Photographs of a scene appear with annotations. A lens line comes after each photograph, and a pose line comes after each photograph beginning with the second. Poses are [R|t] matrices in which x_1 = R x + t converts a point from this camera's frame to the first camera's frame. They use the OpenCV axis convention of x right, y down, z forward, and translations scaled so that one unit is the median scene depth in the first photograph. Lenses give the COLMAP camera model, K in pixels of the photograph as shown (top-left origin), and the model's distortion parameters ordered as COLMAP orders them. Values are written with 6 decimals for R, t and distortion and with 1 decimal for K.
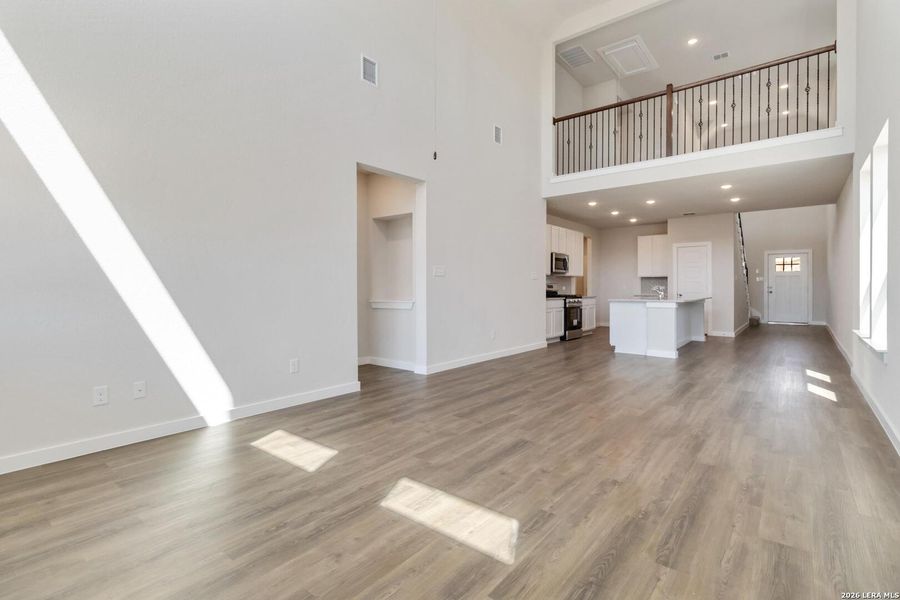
lens RADIAL K [[435.7, 0, 475.5], [0, 435.7, 290.7], [0, 0, 1]] dist [0.001229, 0.000313]
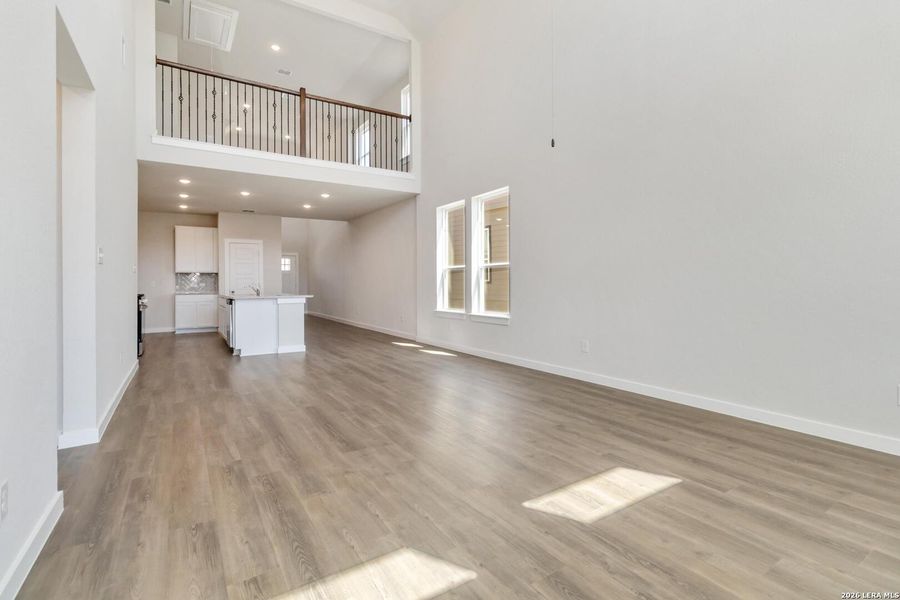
lens RADIAL K [[421.7, 0, 453.6], [0, 421.7, 283.6], [0, 0, 1]] dist [0.004436, -0.000911]
pose [[0.339386, -0.004921, 0.940634, -0.701372], [0.014940, 0.999888, -0.000159, -0.002293], [-0.940528, 0.014107, 0.339422, 0.599764]]
